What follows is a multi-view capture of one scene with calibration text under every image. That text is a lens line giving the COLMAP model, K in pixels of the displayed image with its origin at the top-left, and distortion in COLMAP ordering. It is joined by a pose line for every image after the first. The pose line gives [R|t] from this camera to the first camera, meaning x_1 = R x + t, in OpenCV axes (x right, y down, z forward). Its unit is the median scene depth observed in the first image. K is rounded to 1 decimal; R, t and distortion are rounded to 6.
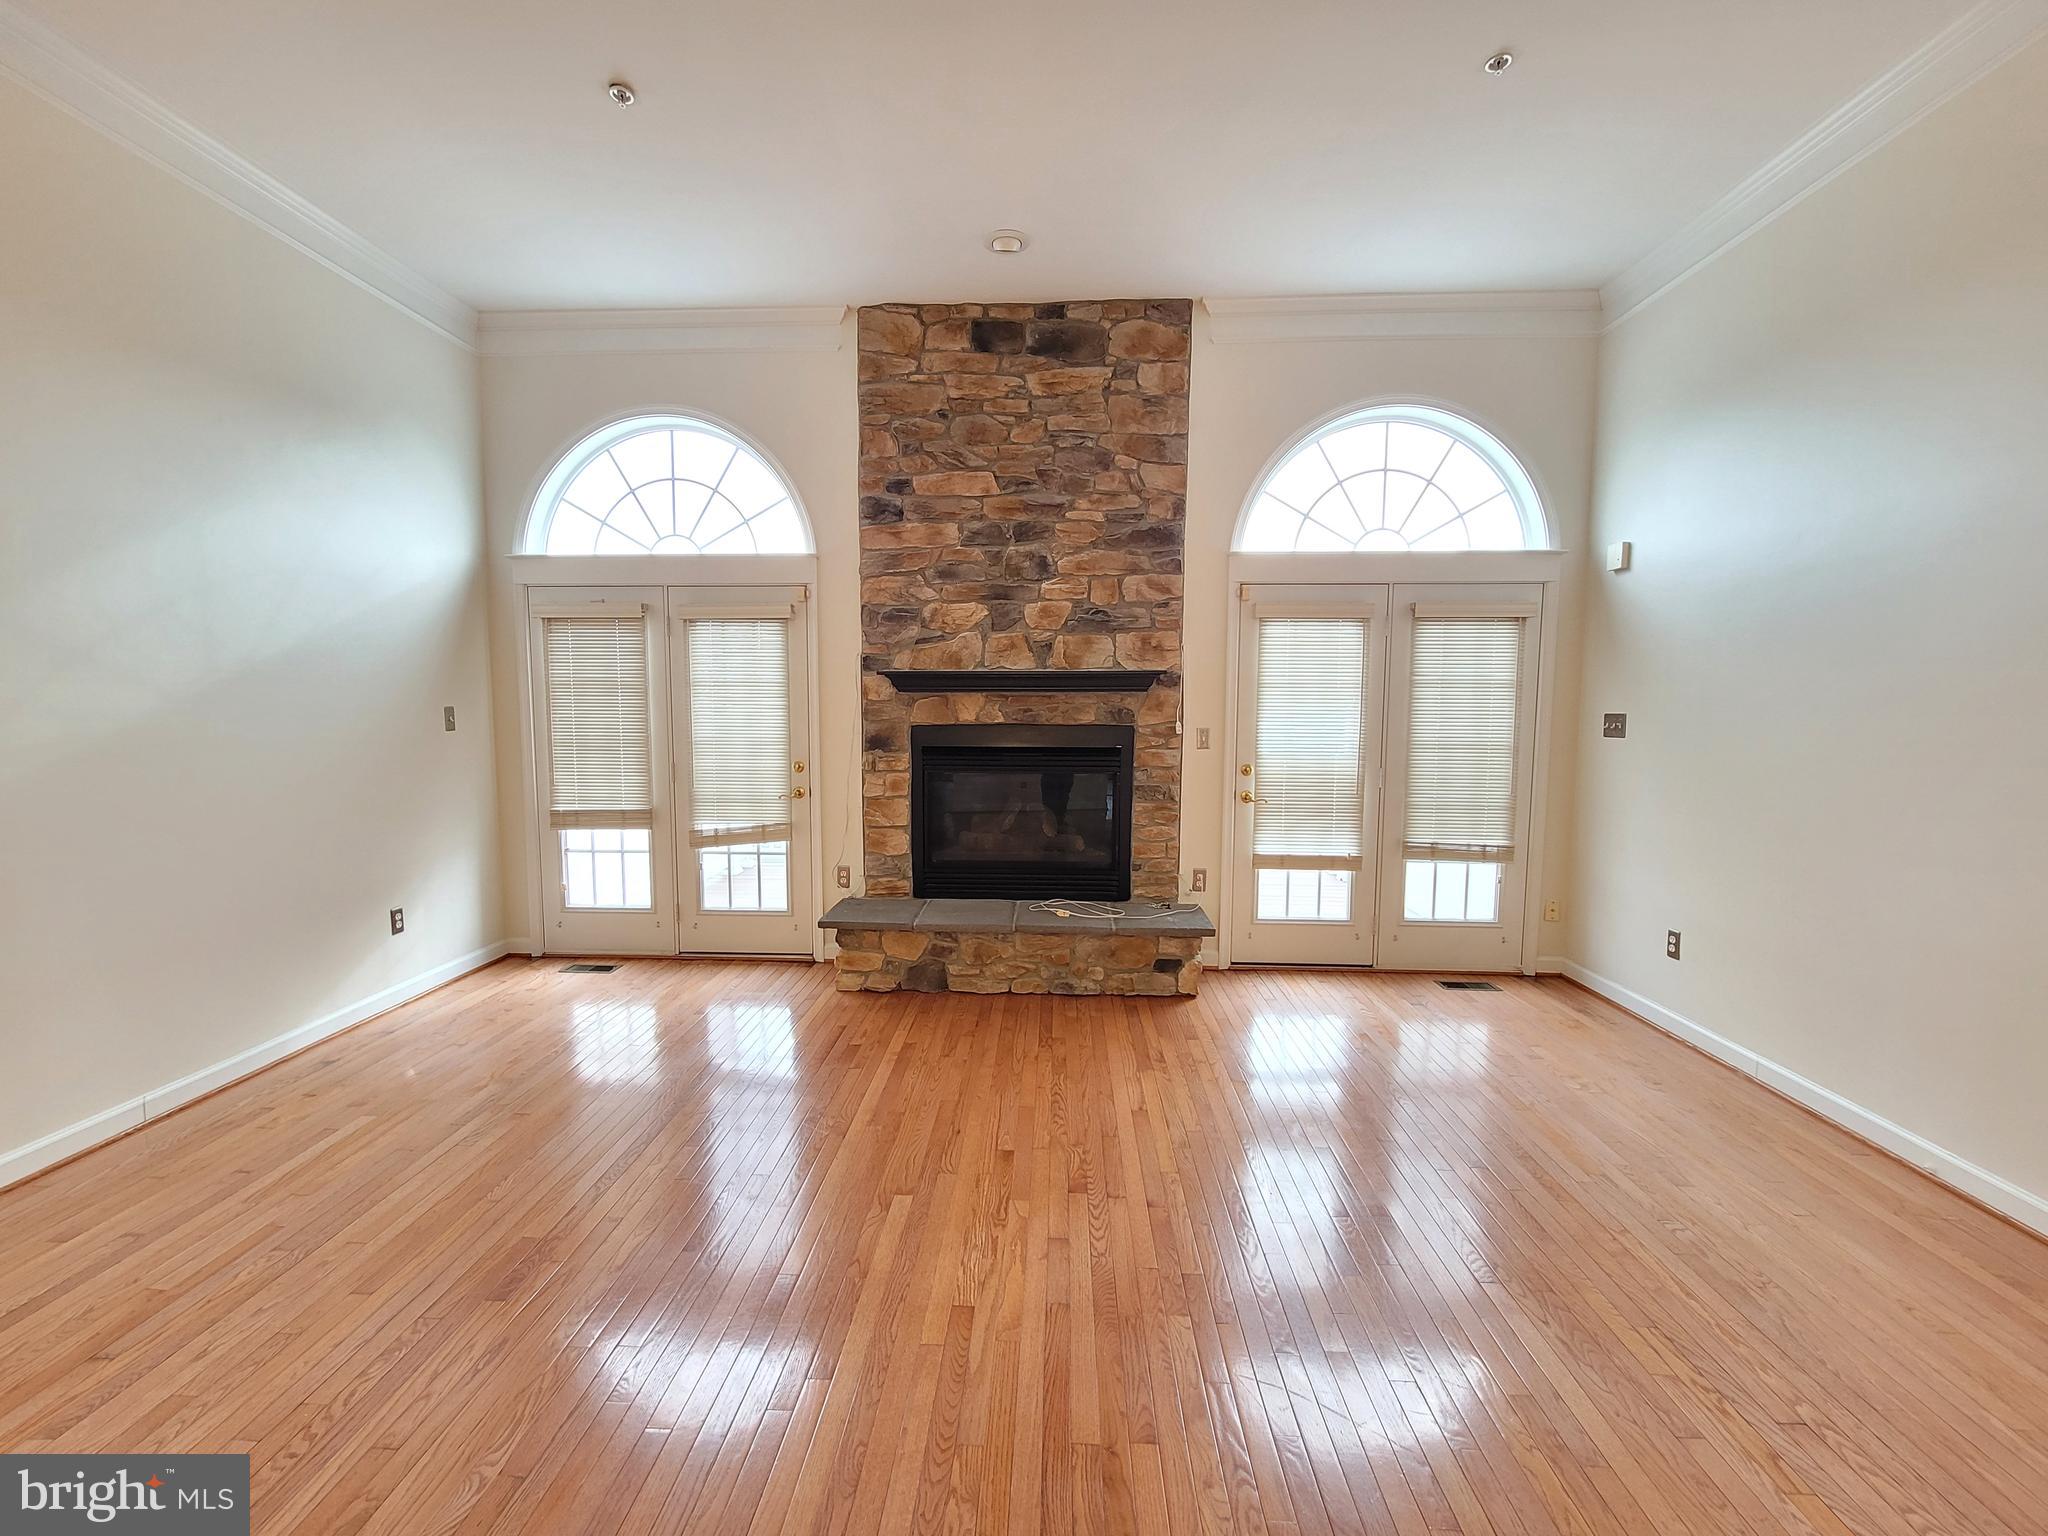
lens RADIAL K [[835.5, 0, 1005.6], [0, 835.5, 770.9], [0, 0, 1]] dist [-0.002735, 0.000233]
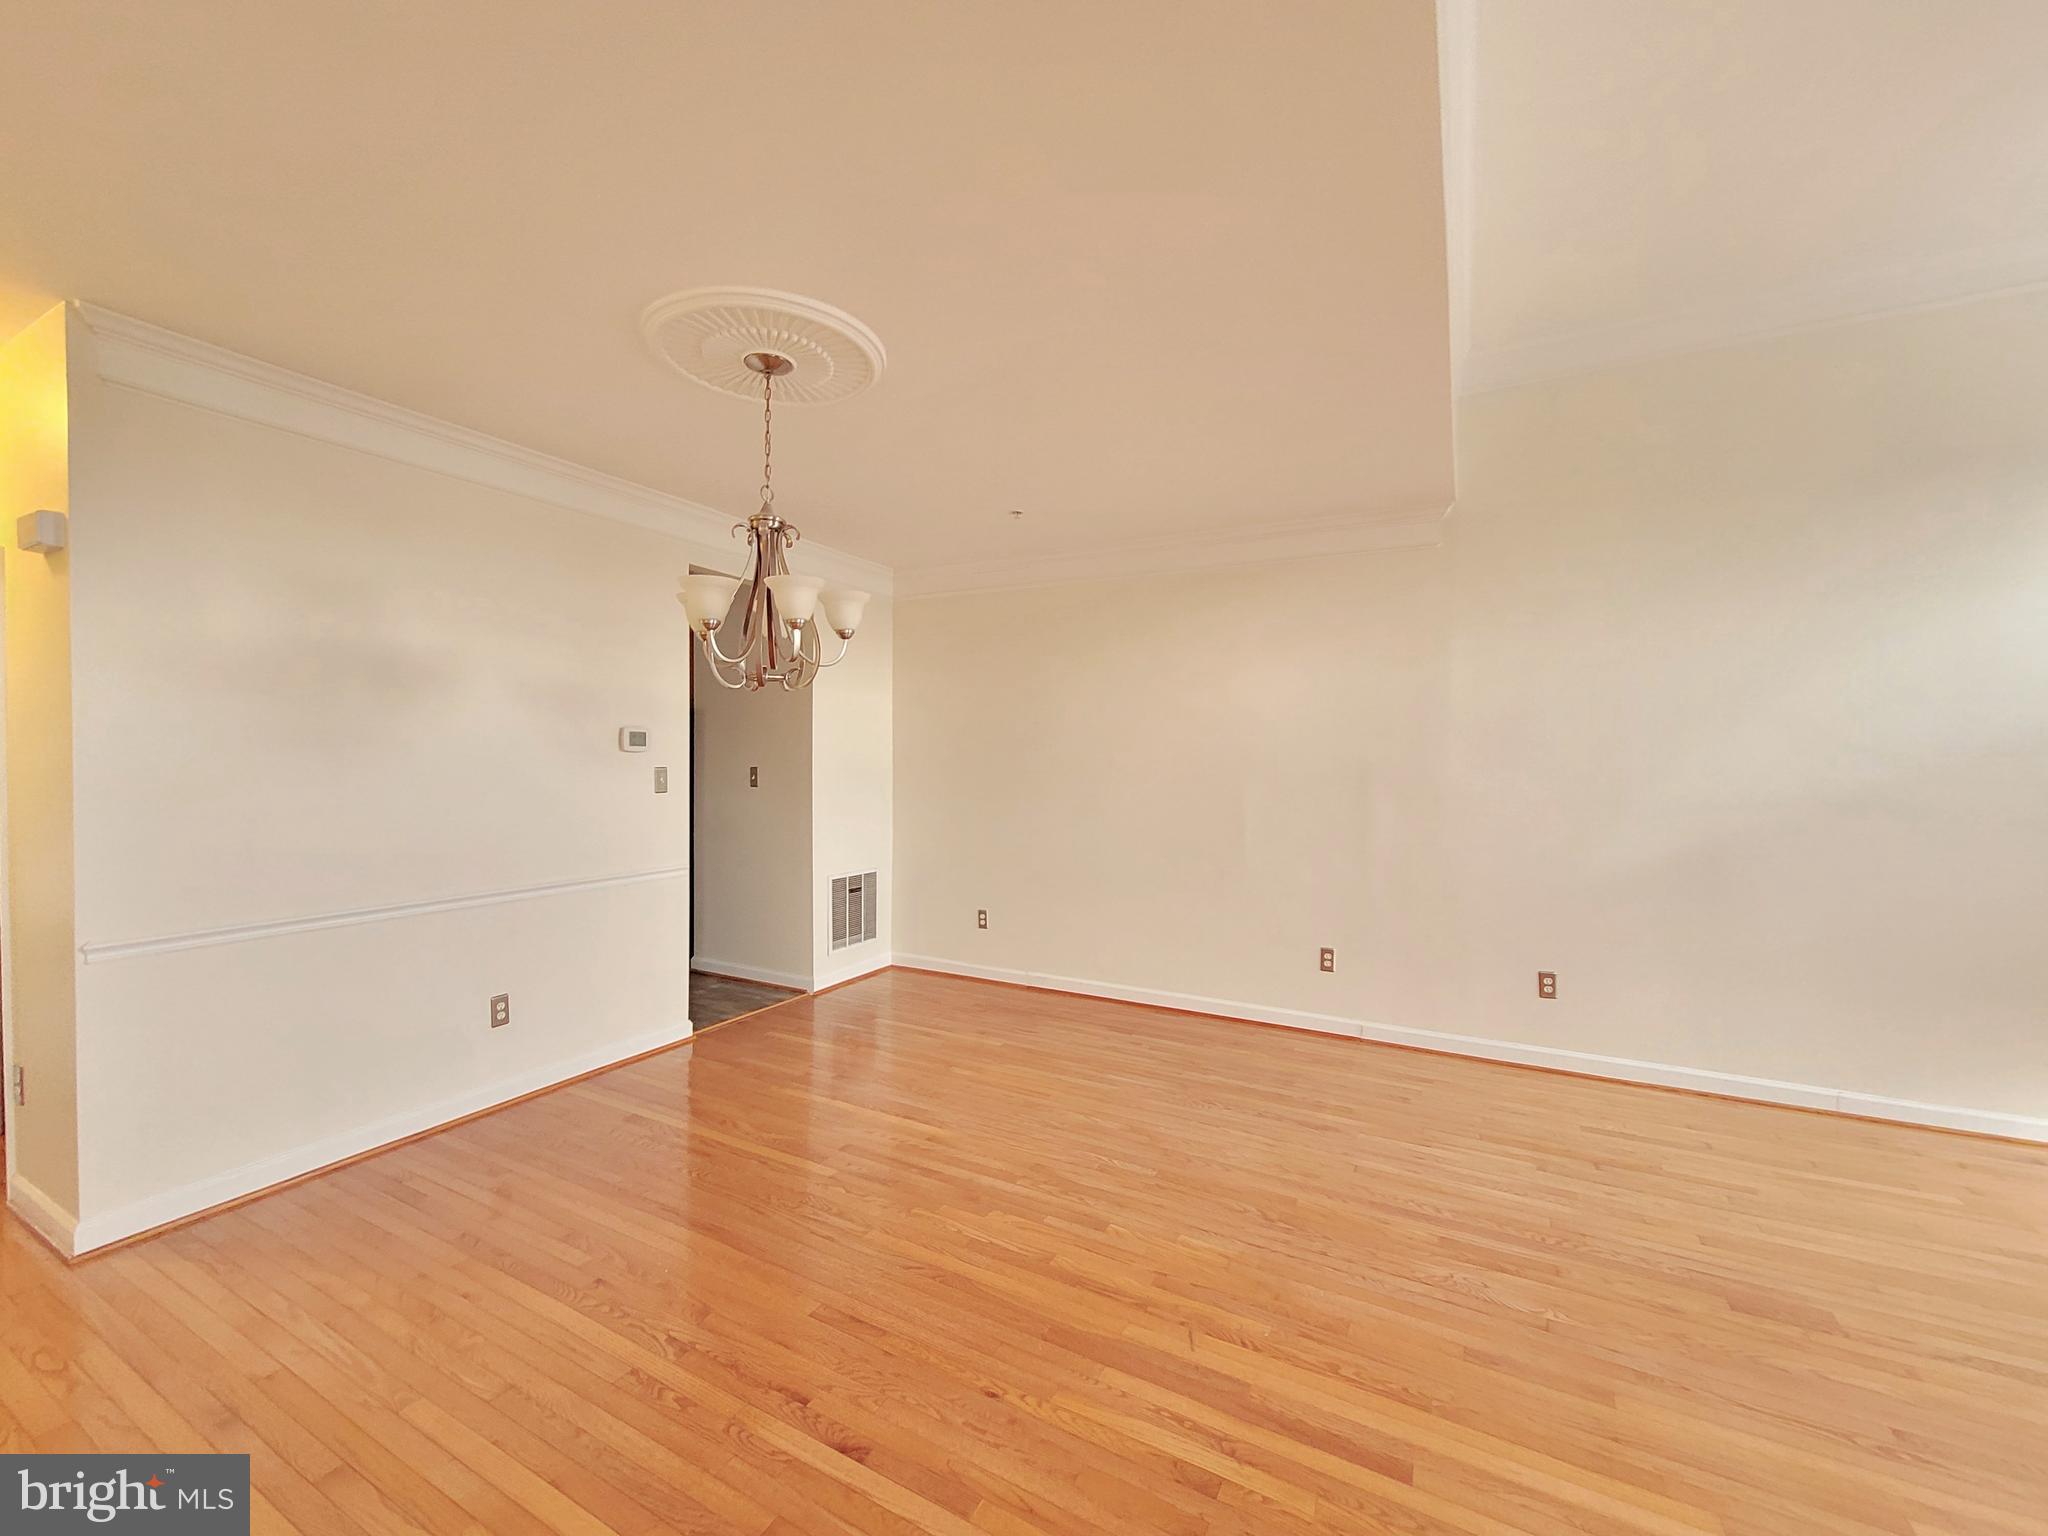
lens RADIAL K [[835.5, 0, 1029.5], [0, 835.5, 770.2], [0, 0, 1]] dist [-0.002735, 0.000233]
pose [[-0.423890, 0.004543, -0.905702, 0.360936], [-0.078331, 0.996057, 0.041657, -0.019657], [0.902320, 0.088603, -0.421863, 0.265839]]
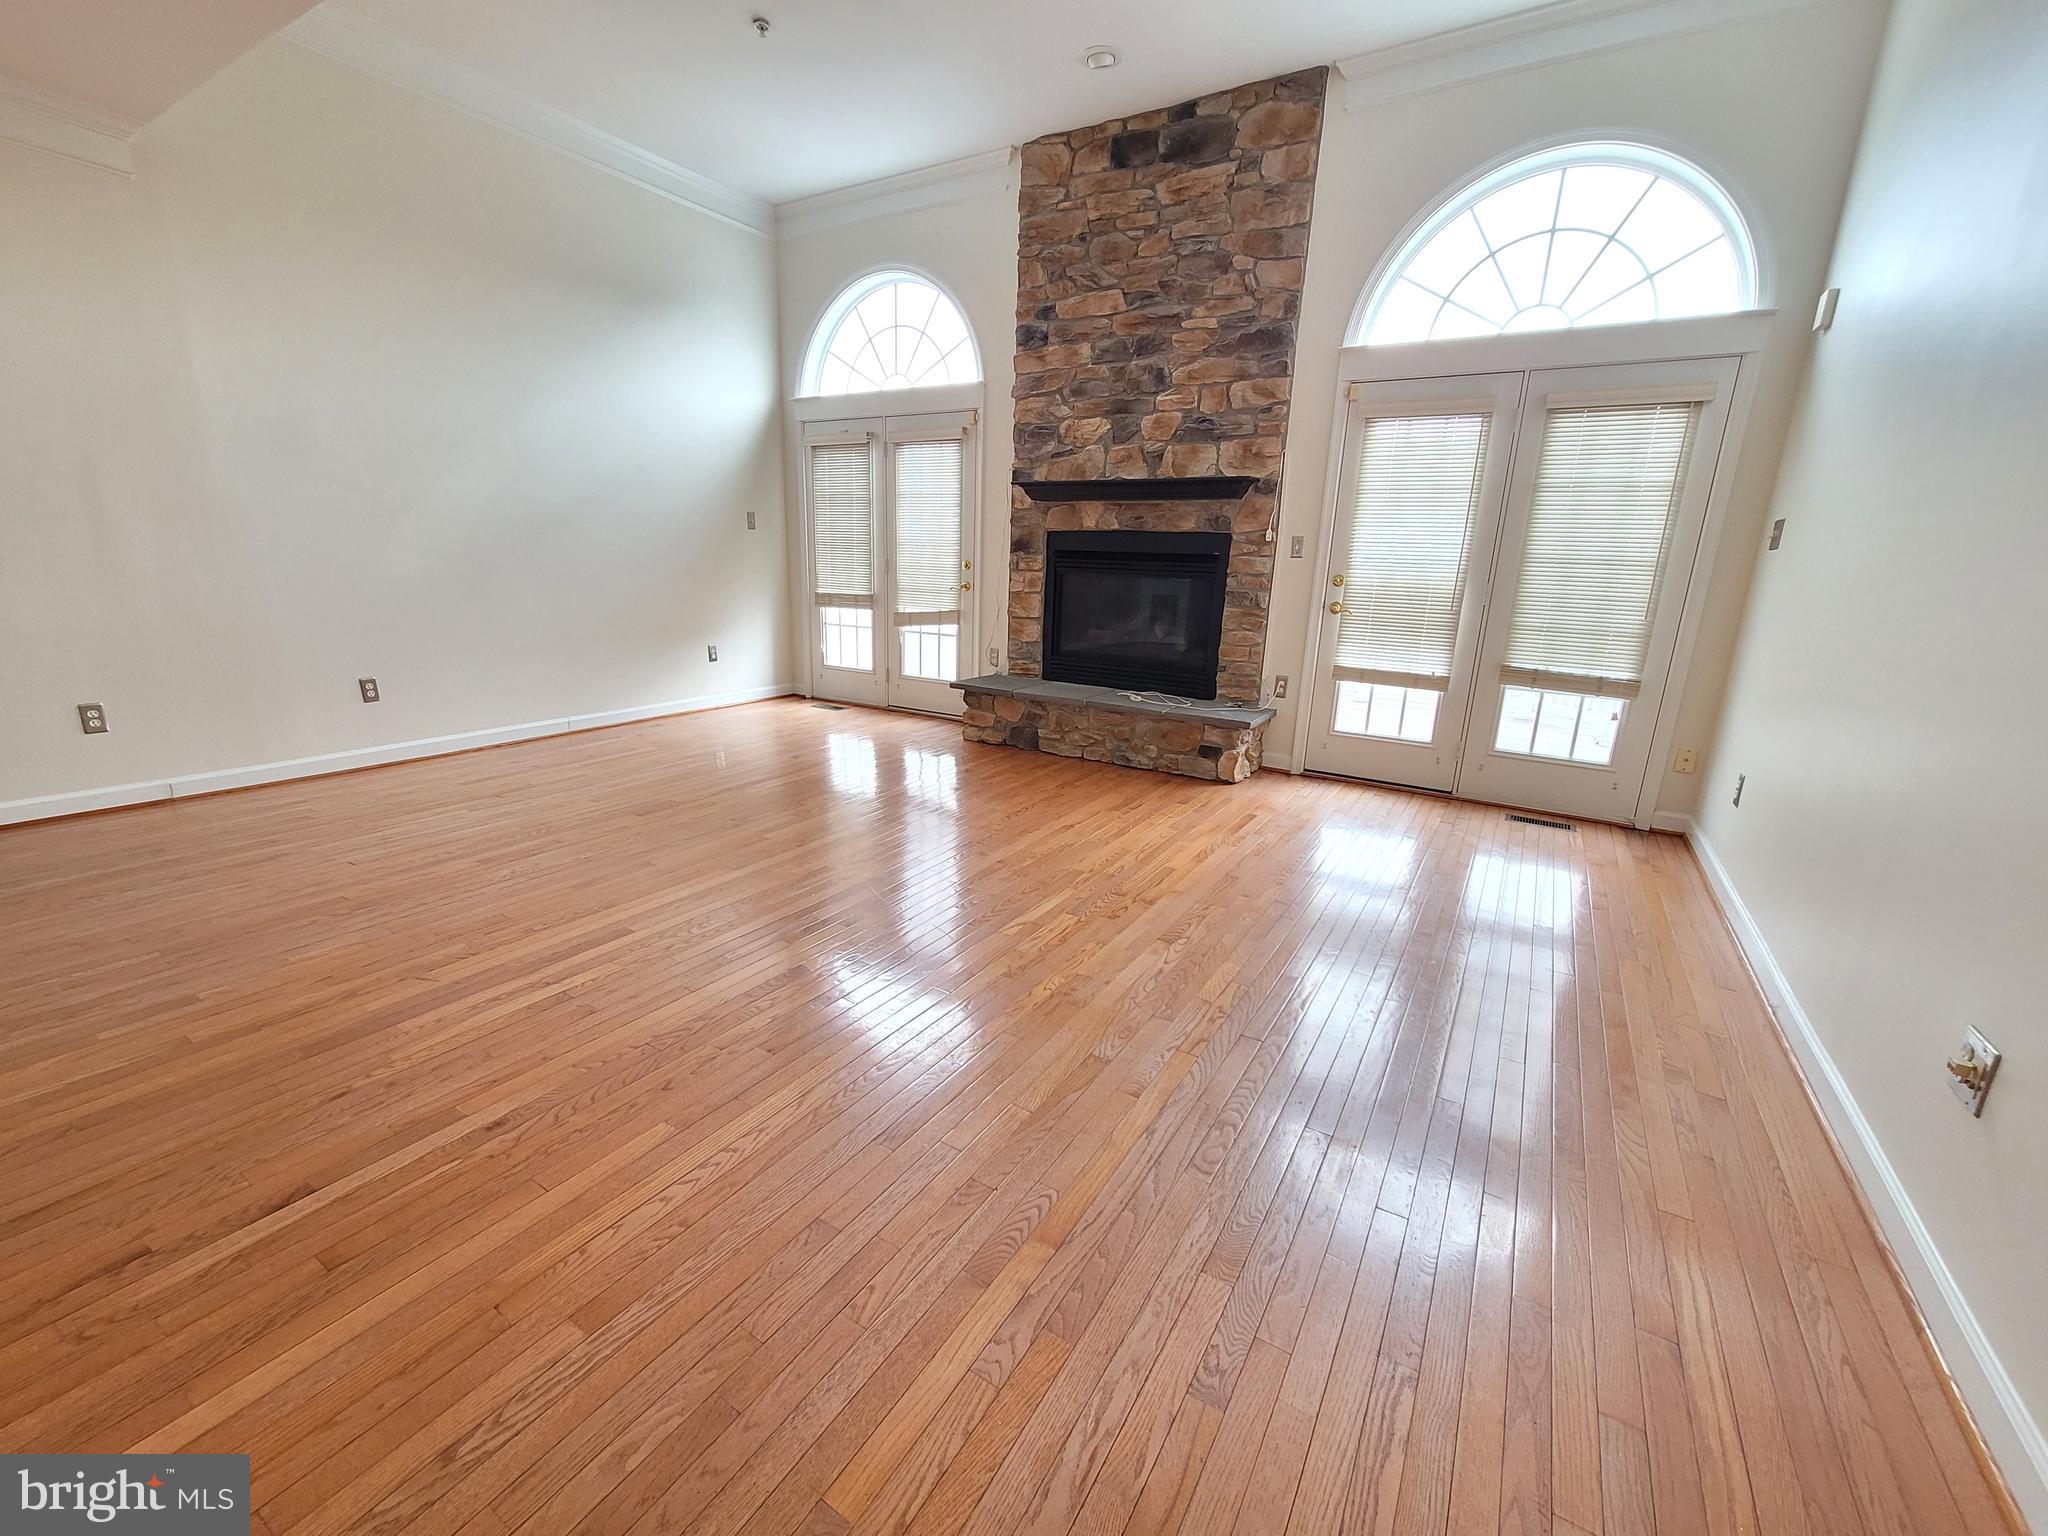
lens RADIAL K [[835.5, 0, 999.3], [0, 835.5, 770.7], [0, 0, 1]] dist [-0.002735, 0.000233]
pose [[0.871300, 0.147127, -0.468176, 0.441405], [-0.066534, 0.980608, 0.184340, 0.065947], [0.486219, -0.129466, 0.864193, -0.095191]]
